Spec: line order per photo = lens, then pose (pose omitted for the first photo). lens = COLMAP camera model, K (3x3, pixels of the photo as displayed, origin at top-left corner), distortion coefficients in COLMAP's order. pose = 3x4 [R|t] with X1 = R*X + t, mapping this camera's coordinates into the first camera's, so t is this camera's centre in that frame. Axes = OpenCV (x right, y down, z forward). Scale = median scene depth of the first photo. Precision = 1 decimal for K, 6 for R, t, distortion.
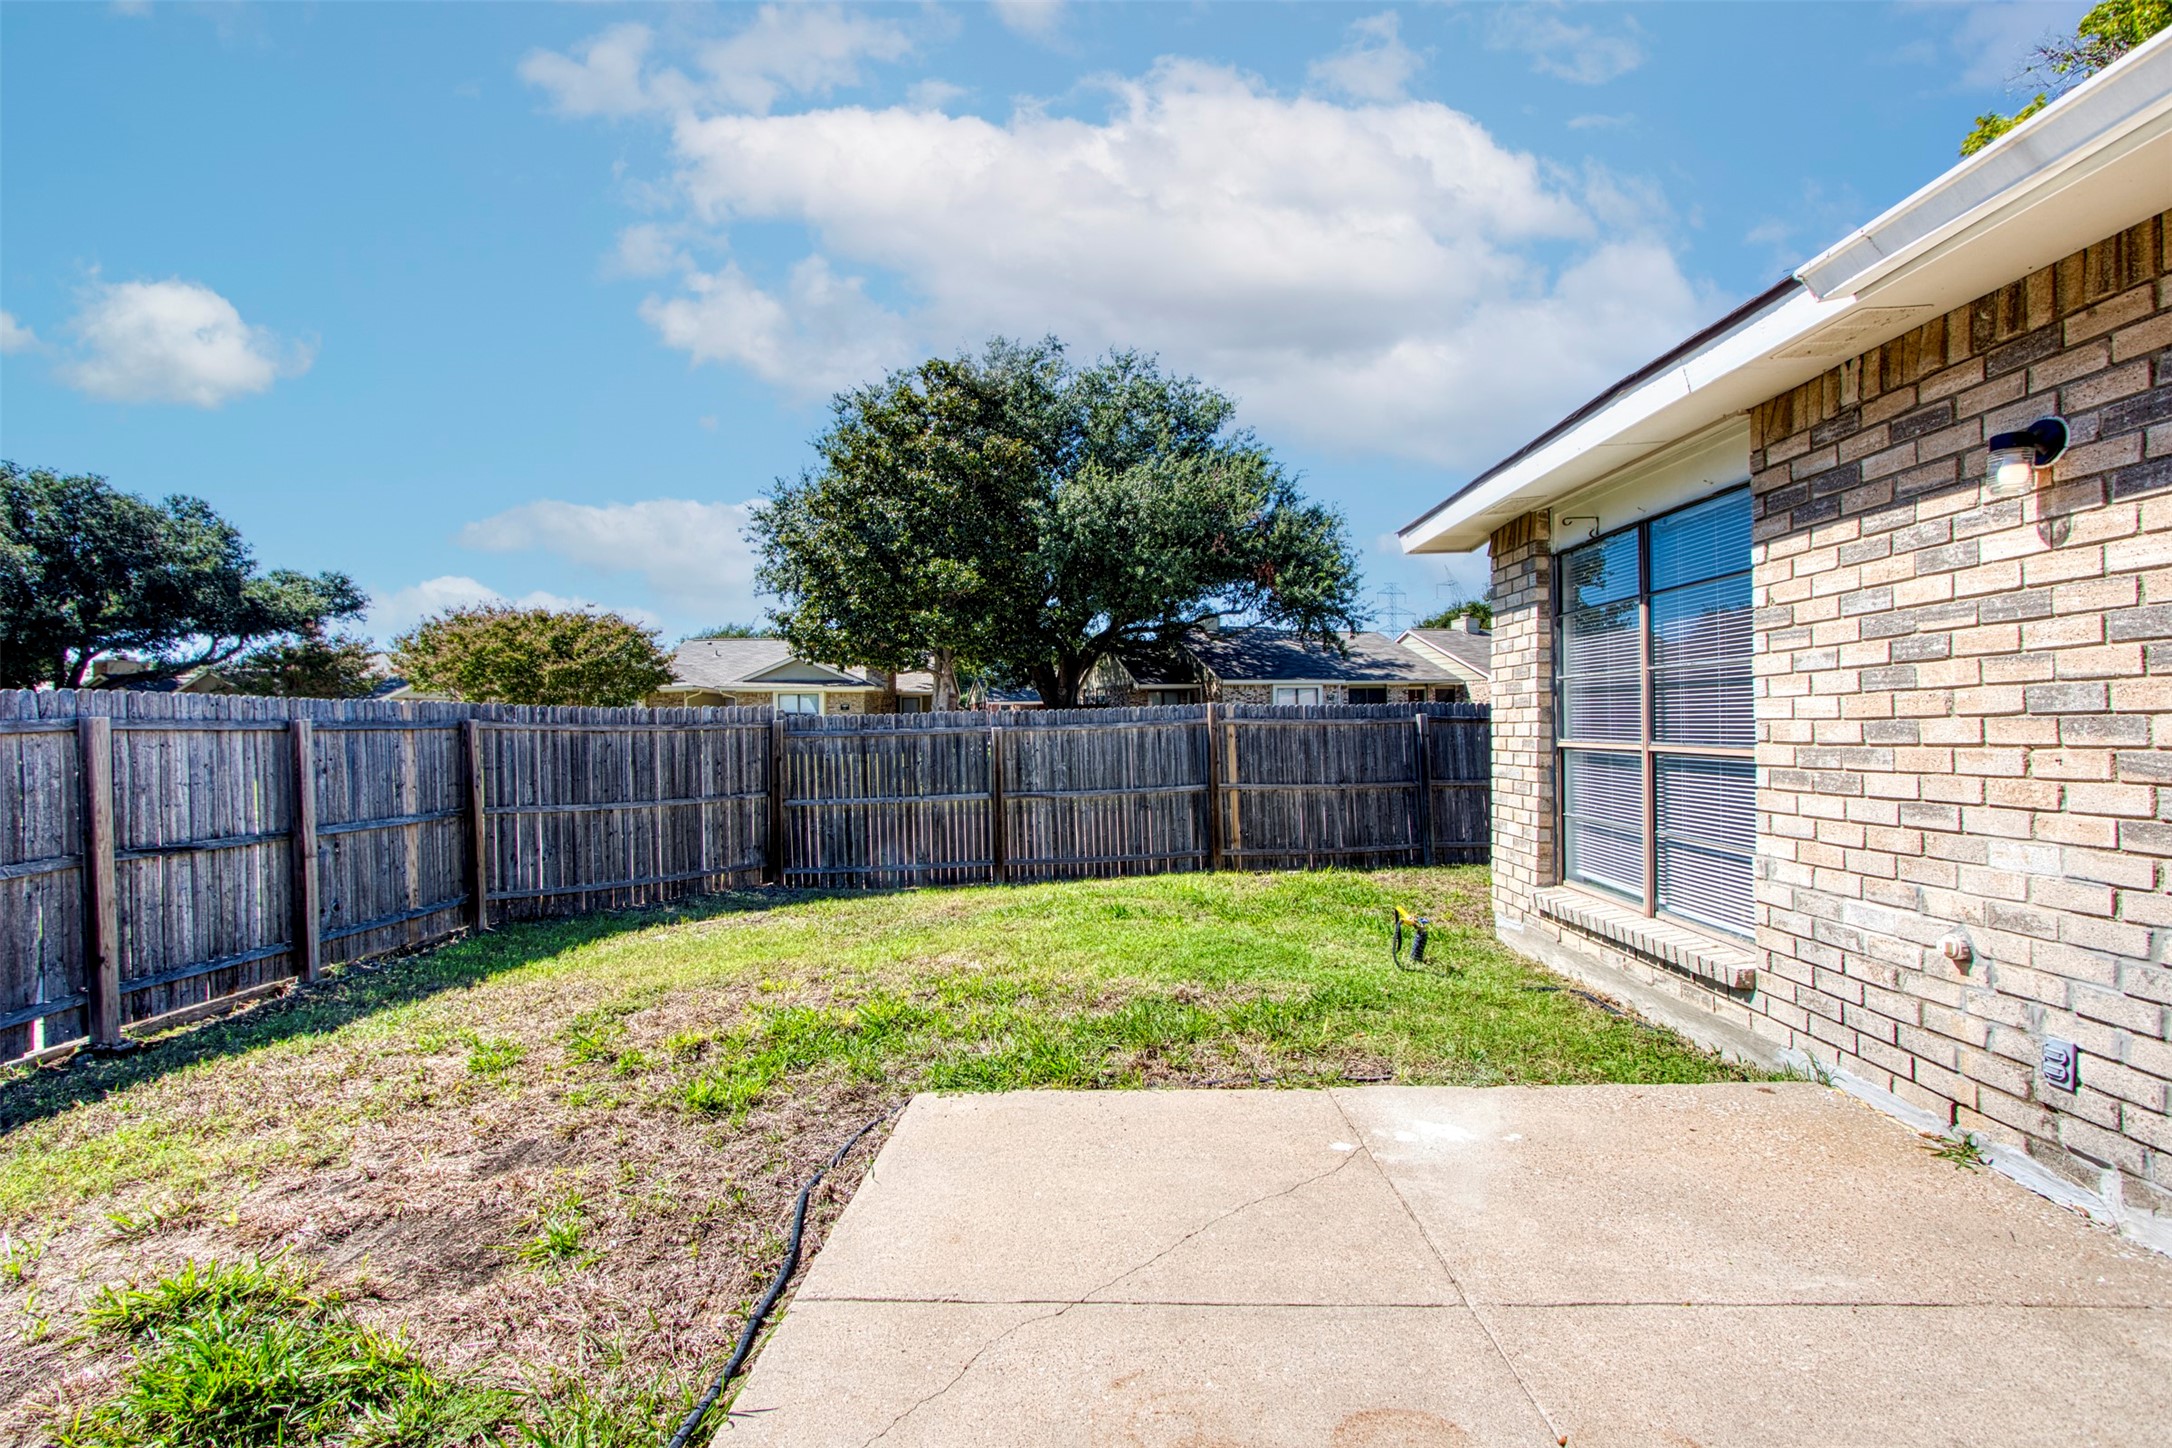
lens RADIAL K [[1011.8, 0, 1089.1], [0, 1011.8, 710.5], [0, 0, 1]] dist [-0.019502, 0.003449]
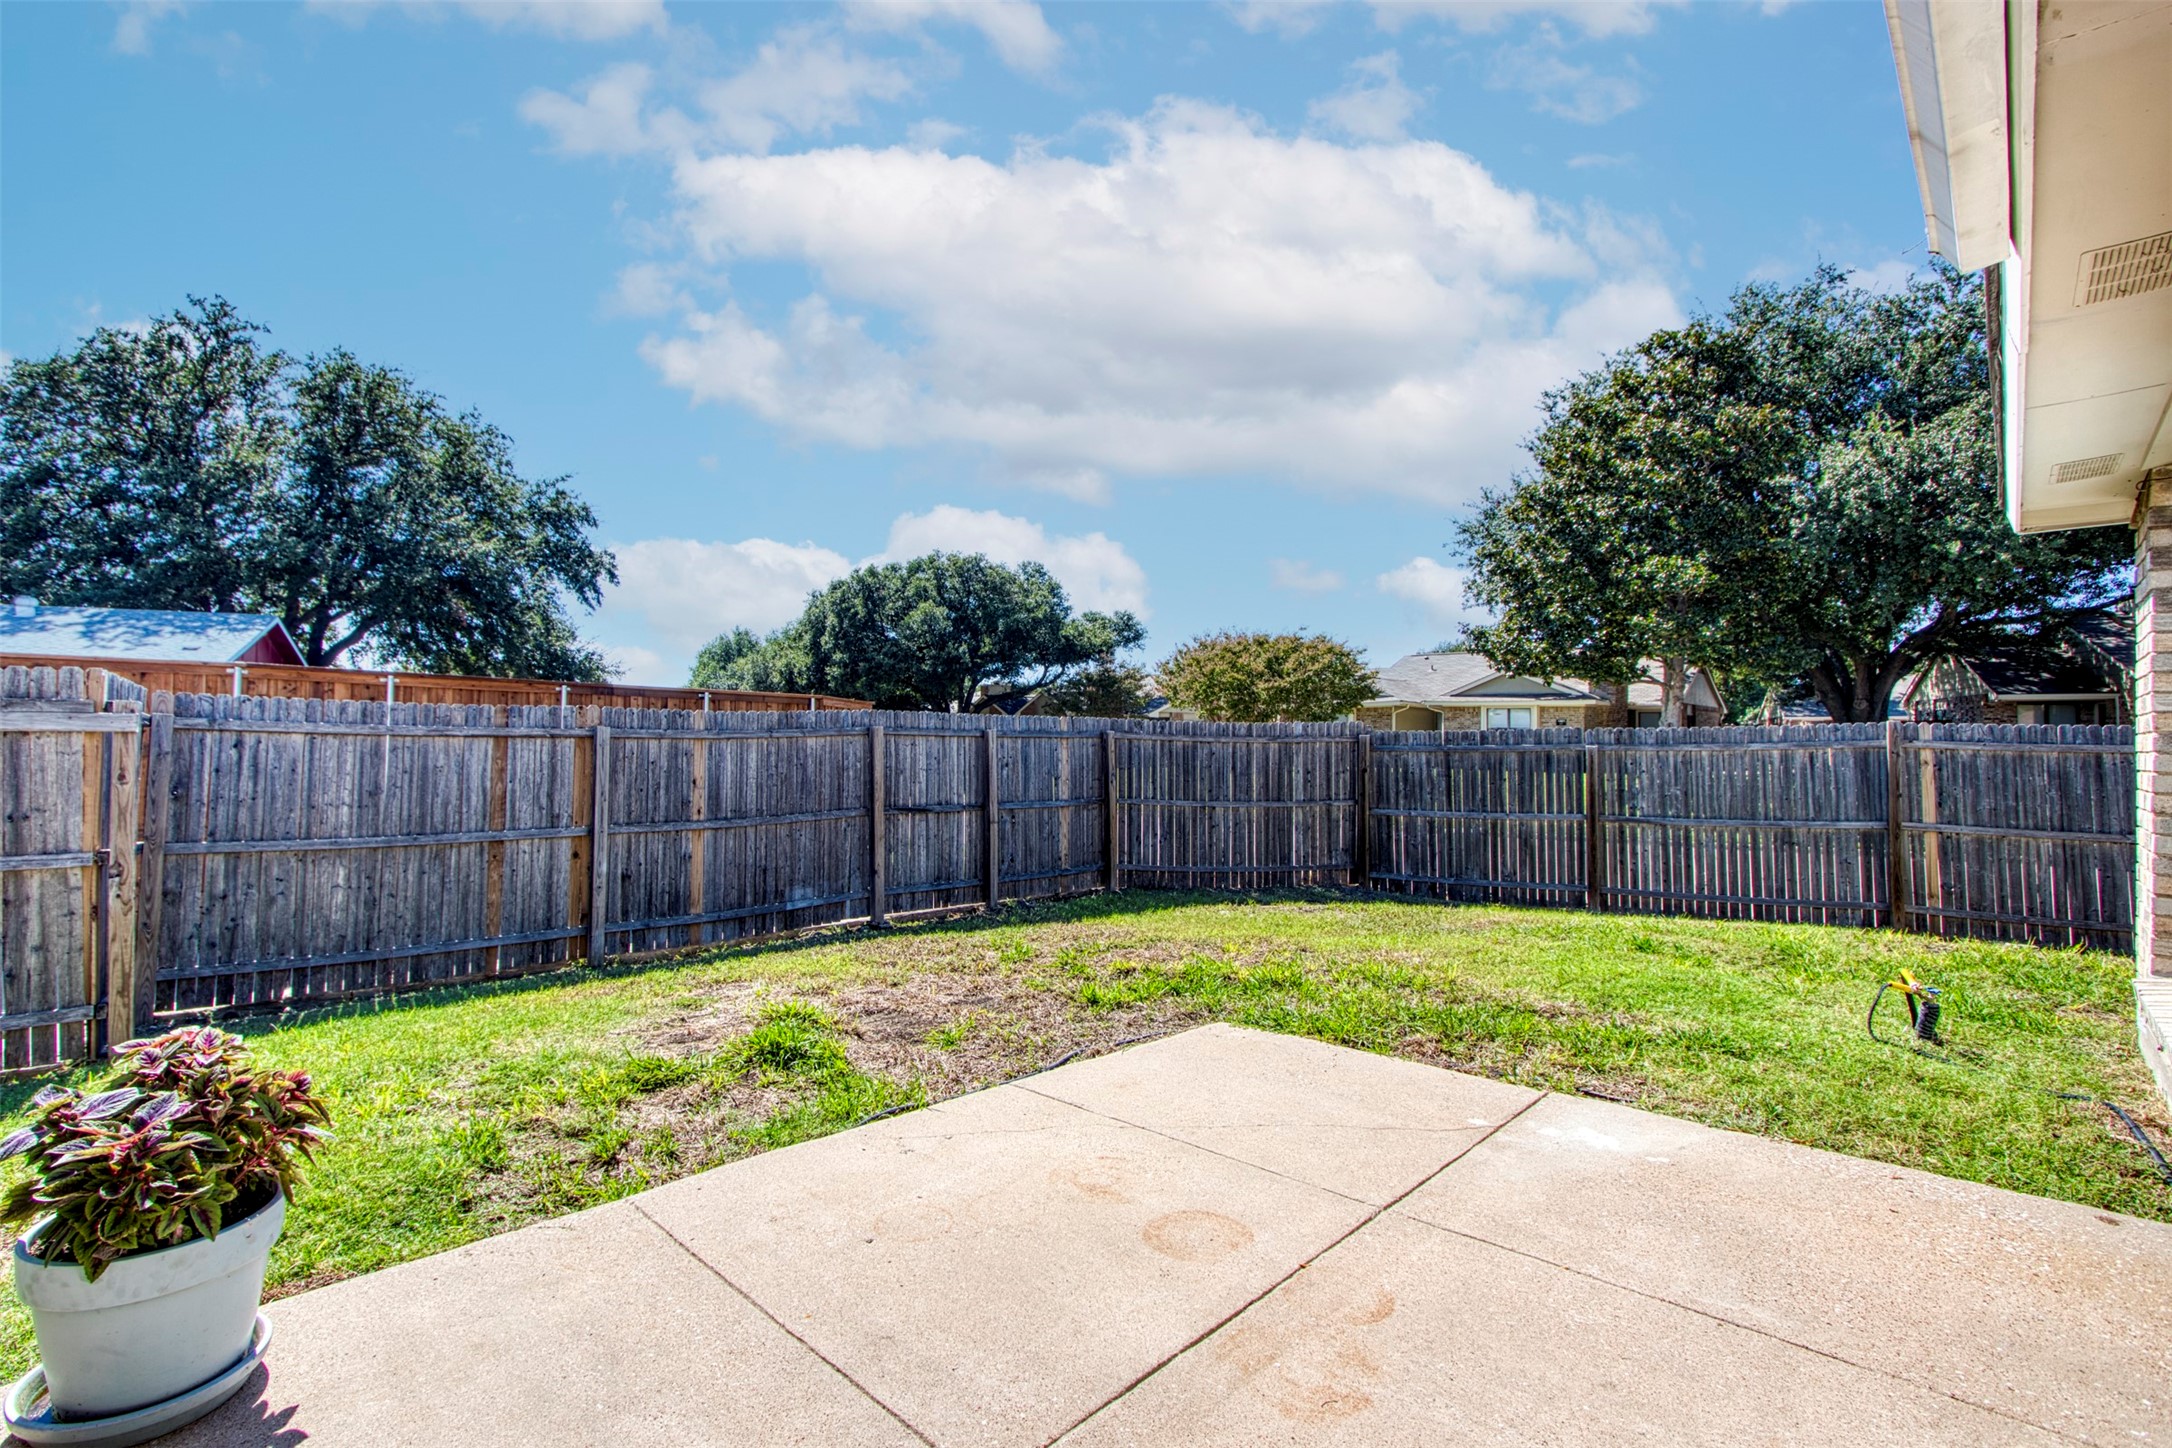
lens RADIAL K [[1011.8, 0, 1070.2], [0, 1011.8, 725.9], [0, 0, 1]] dist [-0.019502, 0.003449]
pose [[0.762749, 0.009420, -0.646626, 0.138599], [-0.008751, 0.999953, 0.004245, -0.001884], [0.646636, 0.002421, 0.762795, -0.033040]]
